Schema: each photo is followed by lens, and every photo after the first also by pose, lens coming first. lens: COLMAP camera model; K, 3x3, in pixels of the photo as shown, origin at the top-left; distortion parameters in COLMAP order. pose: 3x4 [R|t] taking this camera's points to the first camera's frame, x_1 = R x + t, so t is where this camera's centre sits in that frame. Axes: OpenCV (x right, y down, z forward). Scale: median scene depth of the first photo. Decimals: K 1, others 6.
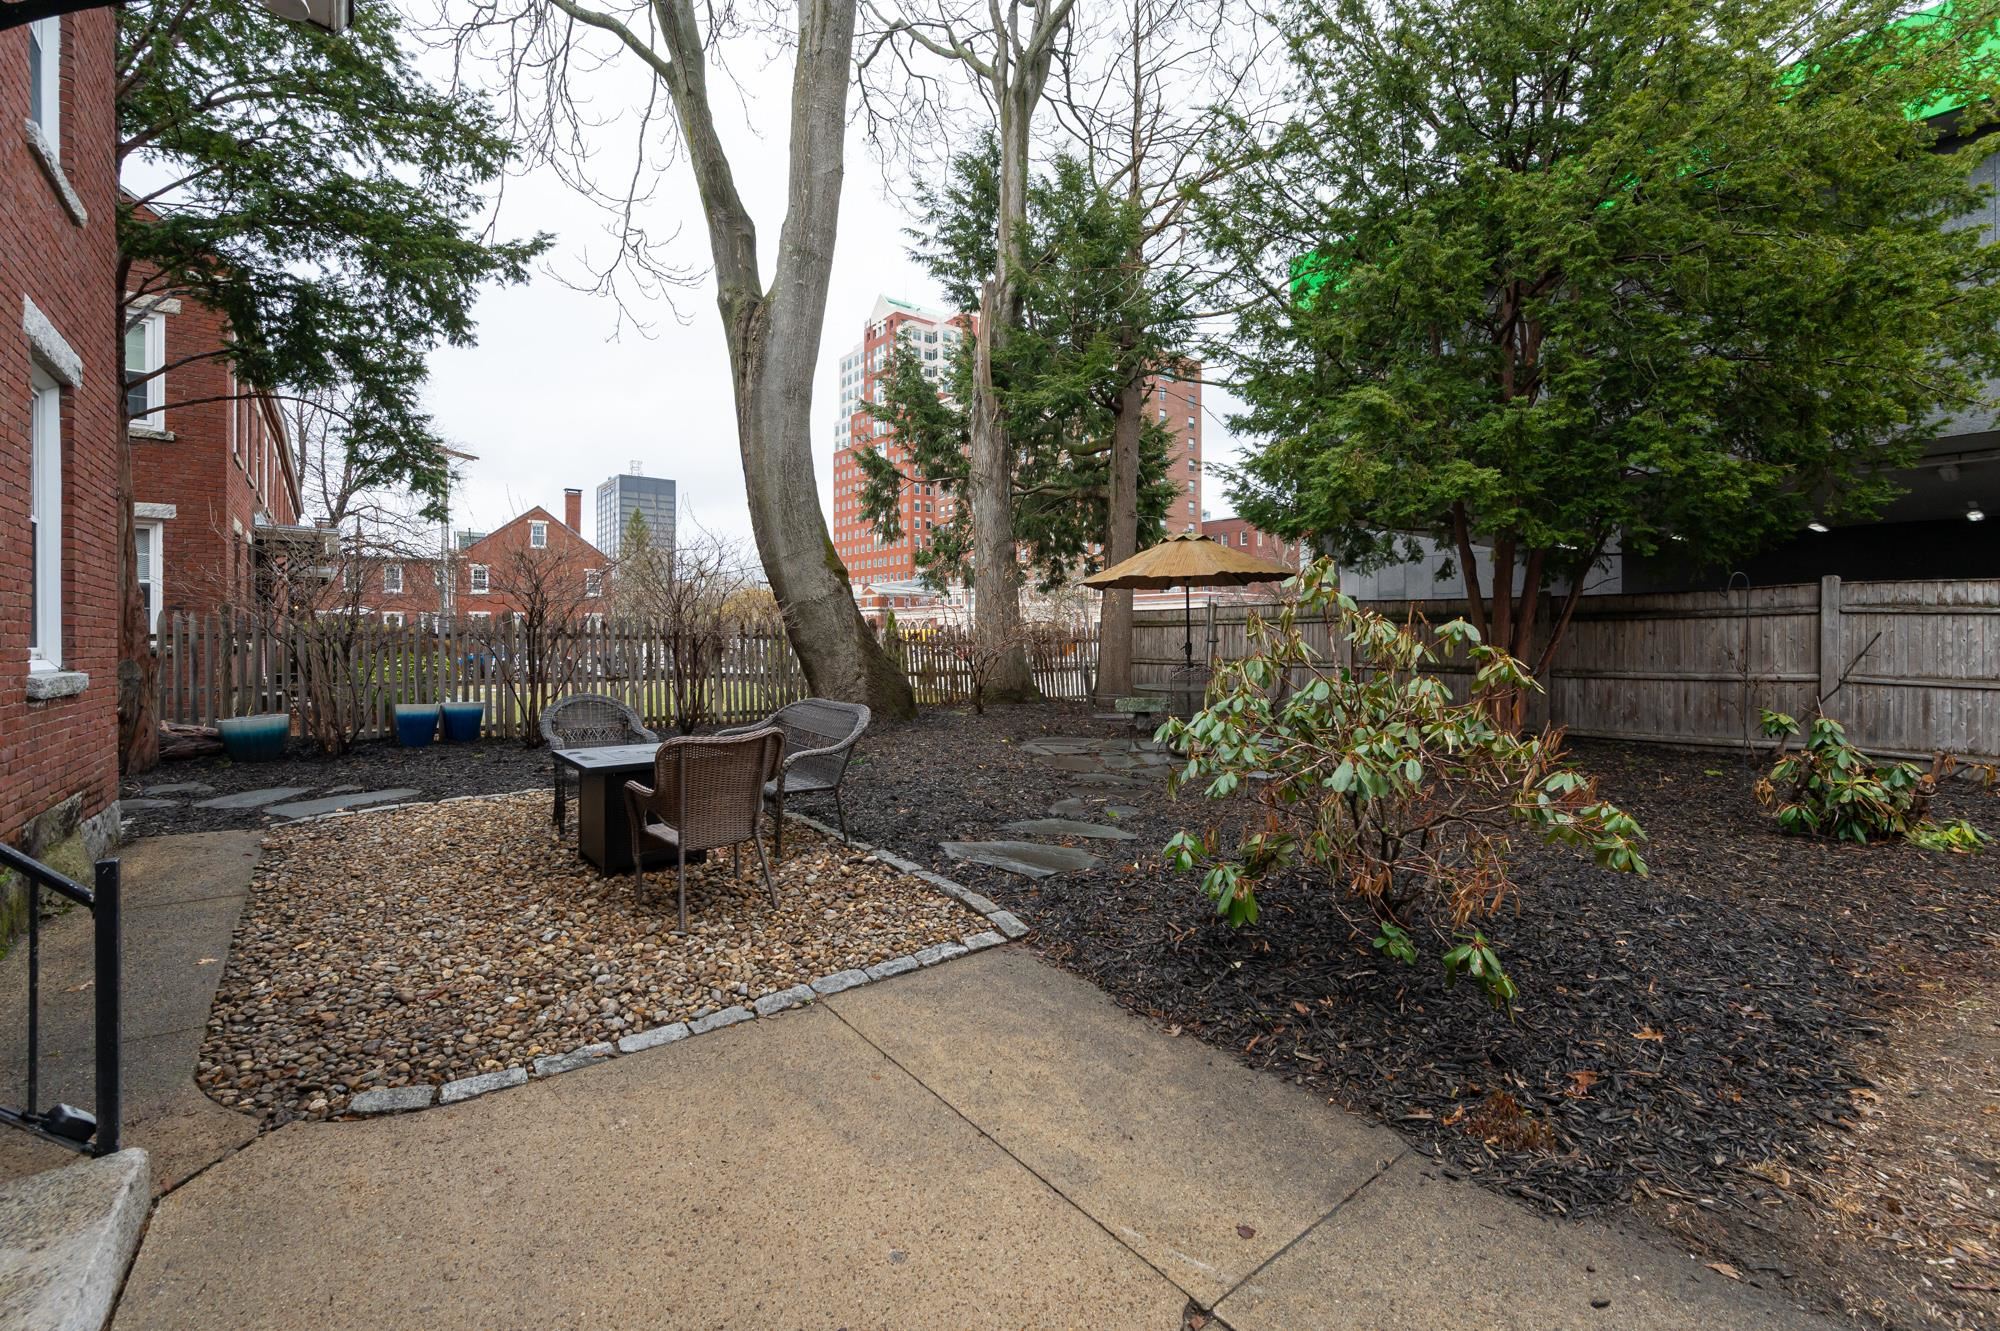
lens RADIAL K [[835.9, 0, 999.7], [0, 835.9, 647.8], [0, 0, 1]] dist [0.000851, 0.000331]
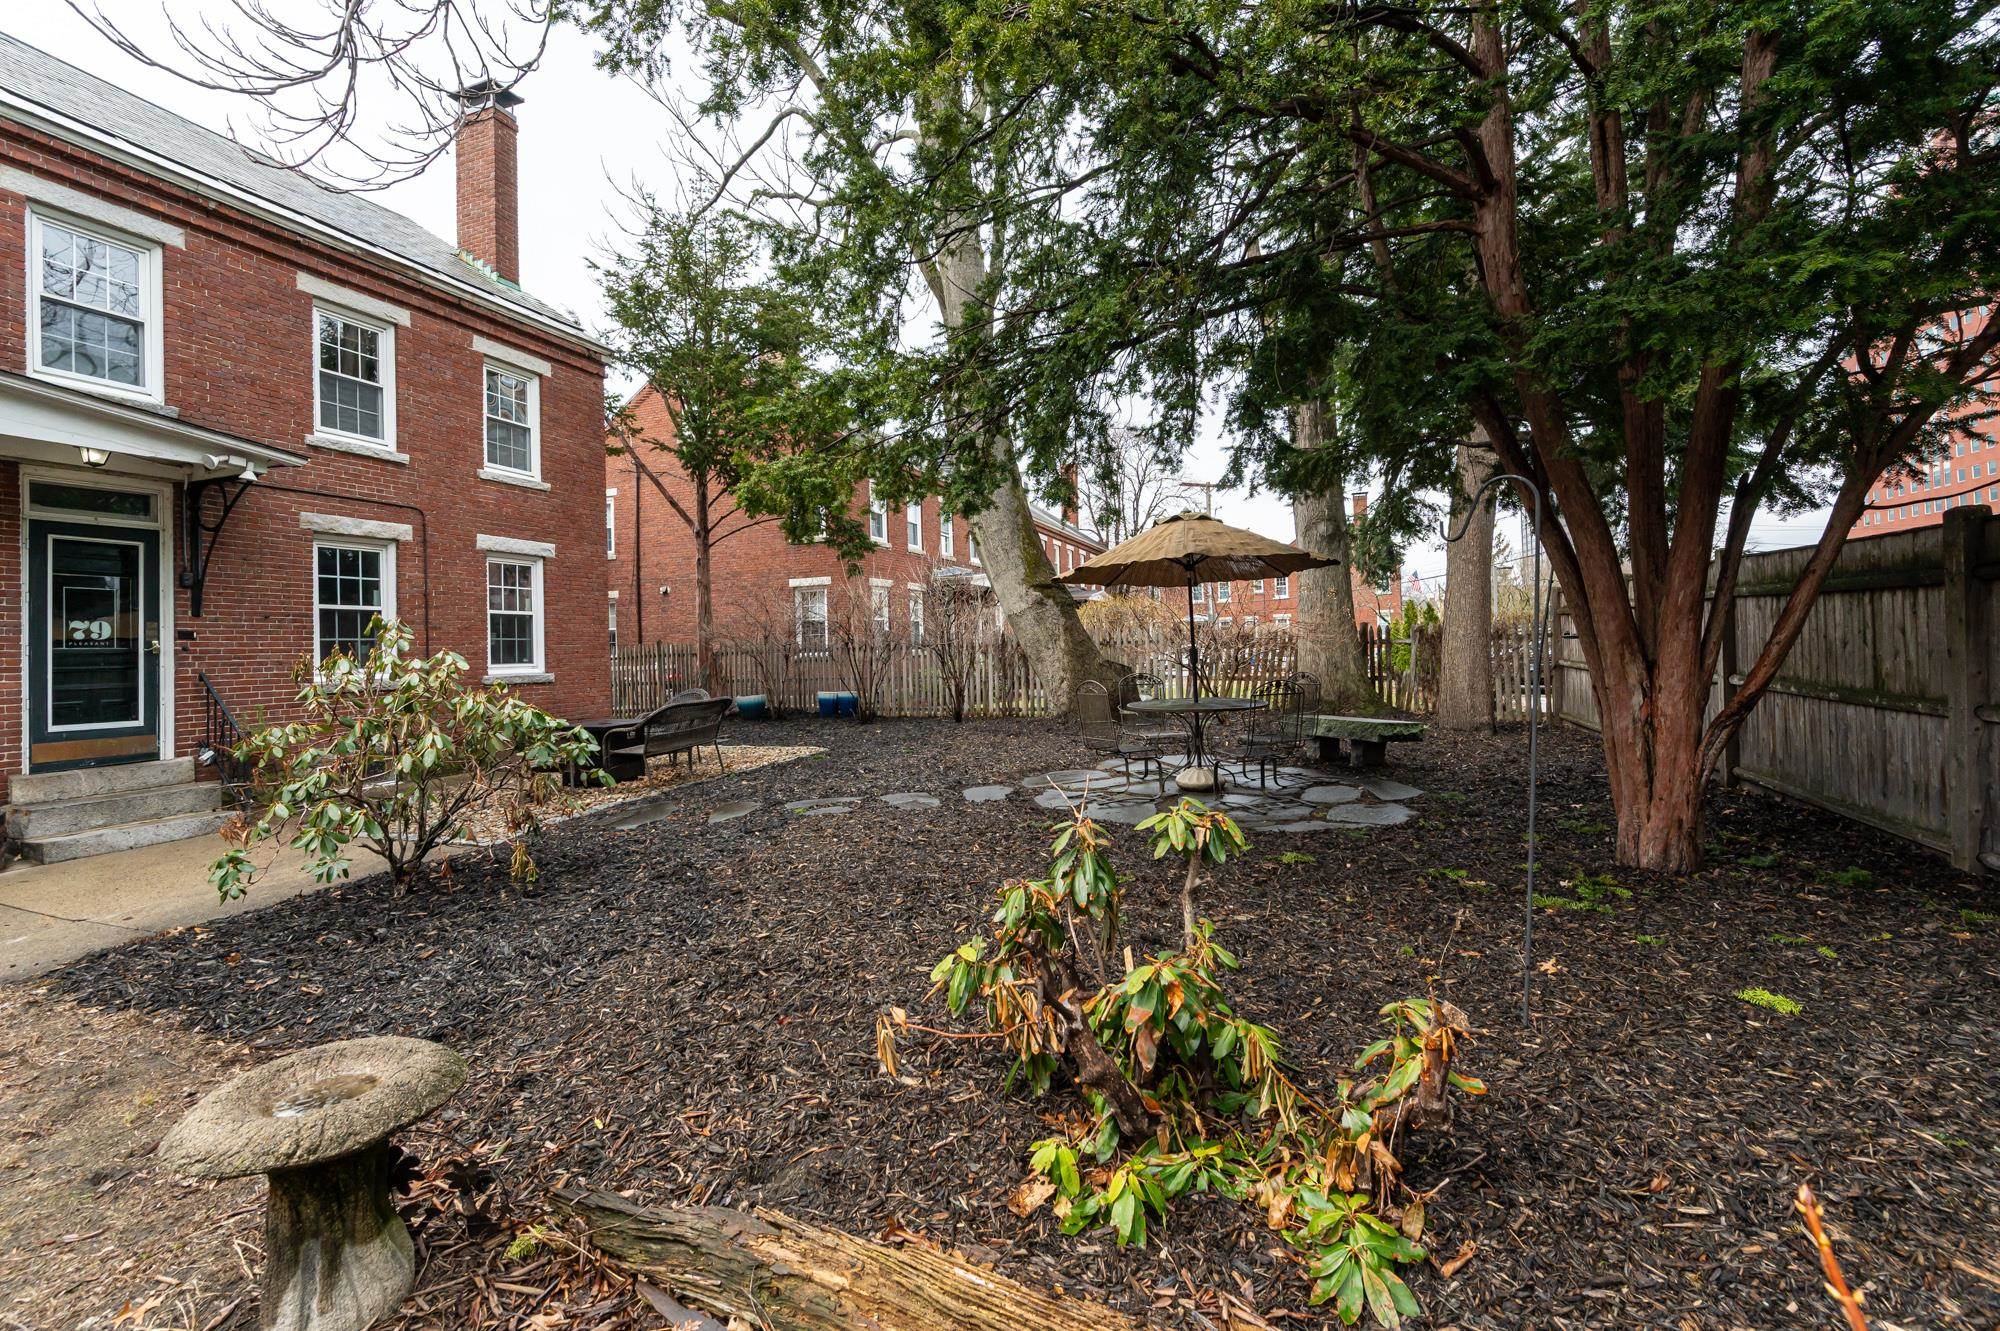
lens RADIAL K [[835.9, 0, 999.8], [0, 835.9, 647.6], [0, 0, 1]] dist [0.000851, 0.000331]
pose [[0.511070, -0.010902, -0.859470, 0.775460], [0.017805, 0.999839, -0.002096, -0.008047], [0.859355, -0.014232, 0.511182, 0.405240]]
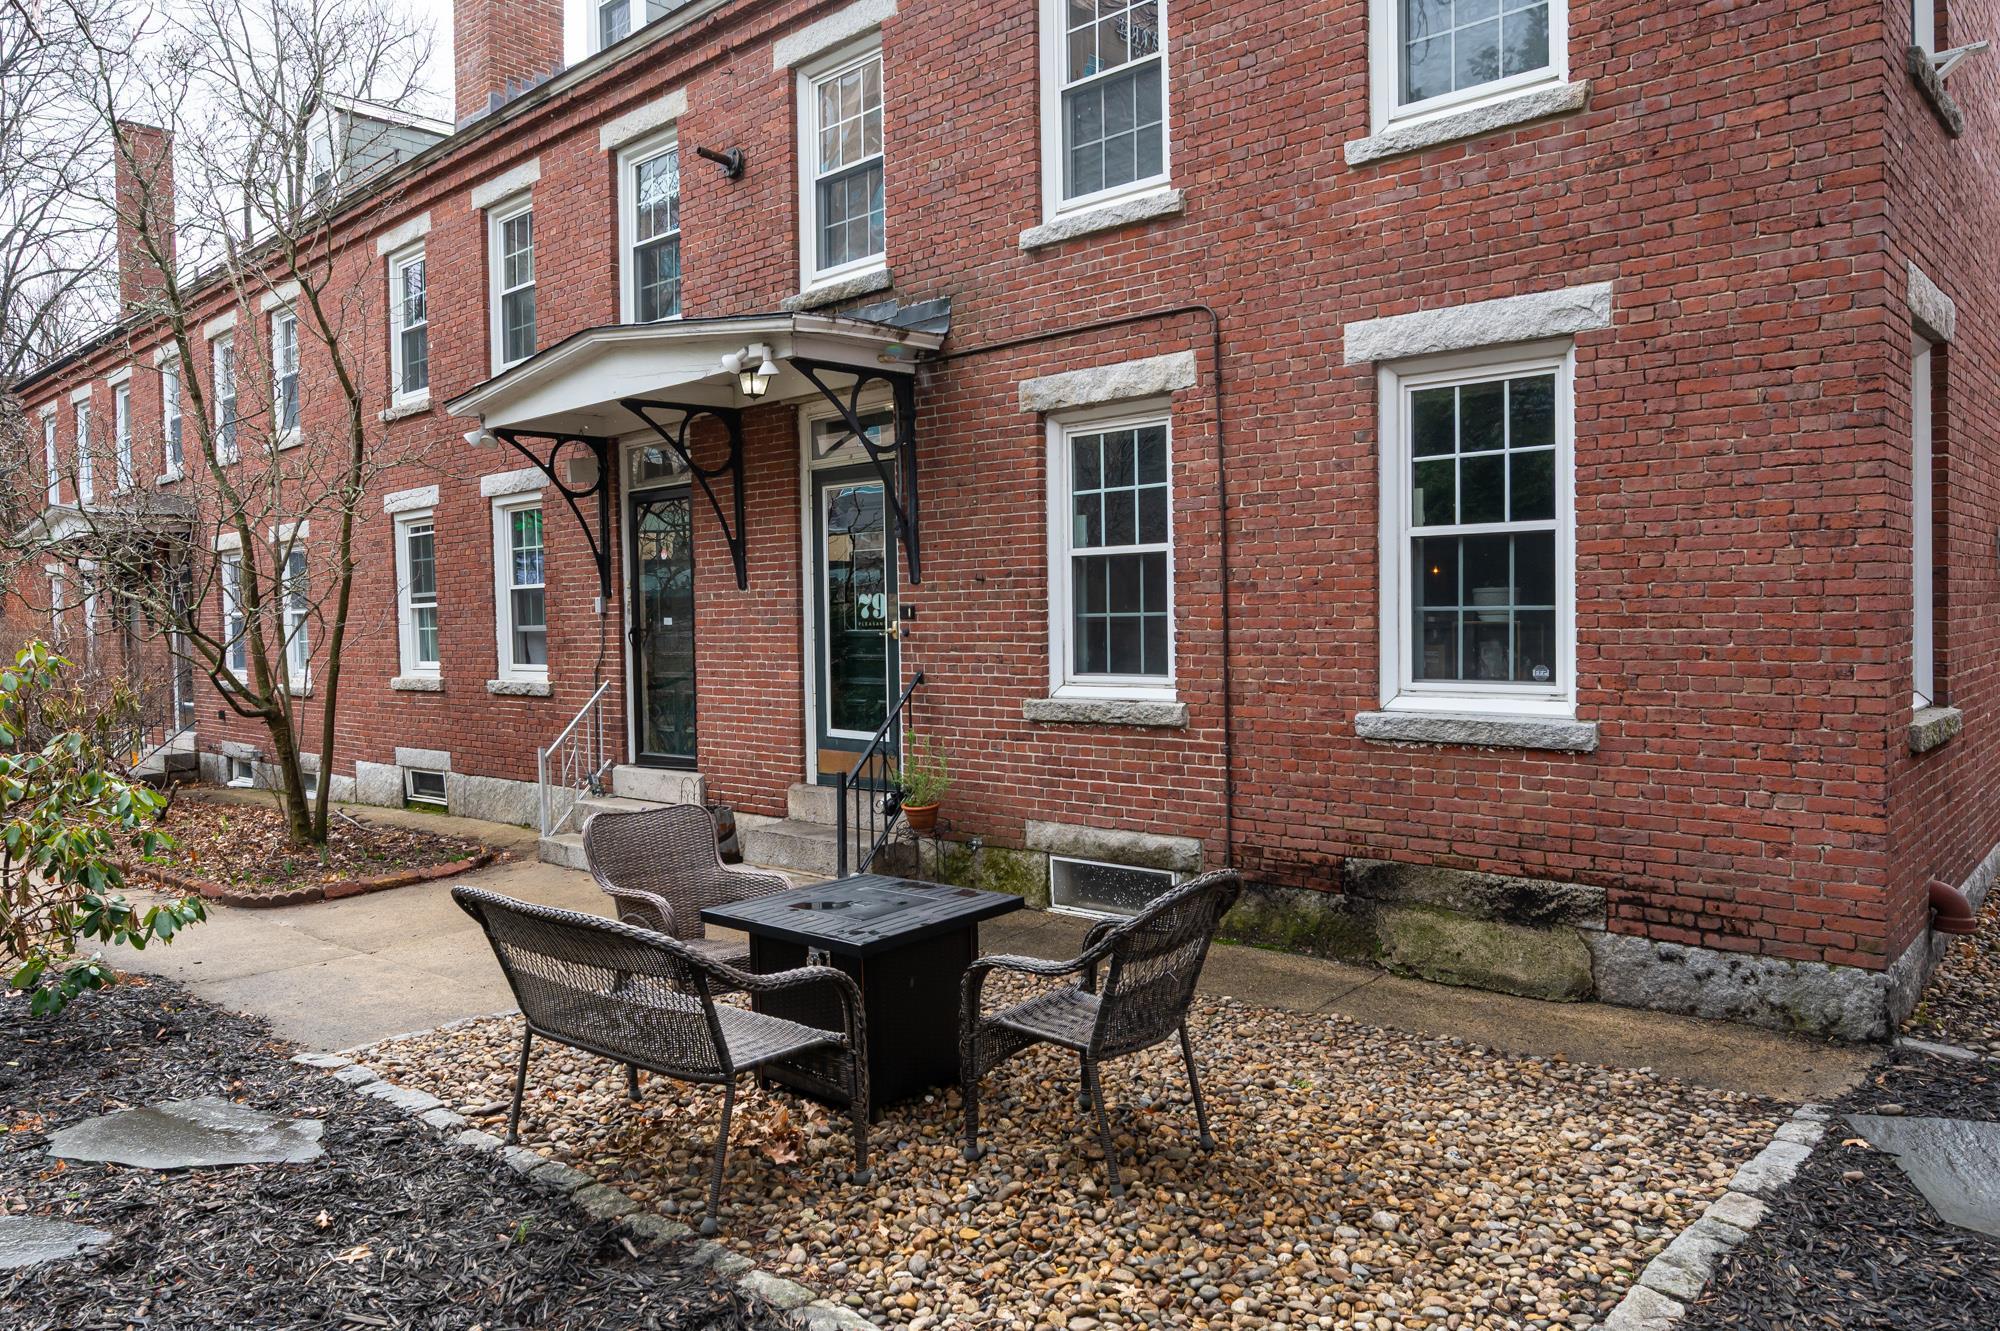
lens RADIAL K [[1357.7, 0, 1004.3], [0, 1357.7, 668.9], [0, 0, 1]] dist [-0.001184, -0.000387]
pose [[-0.989483, 0.021706, -0.143014, -0.195649], [0.015288, 0.998832, 0.045825, -0.036946], [0.143842, 0.043157, -0.988659, 0.970938]]
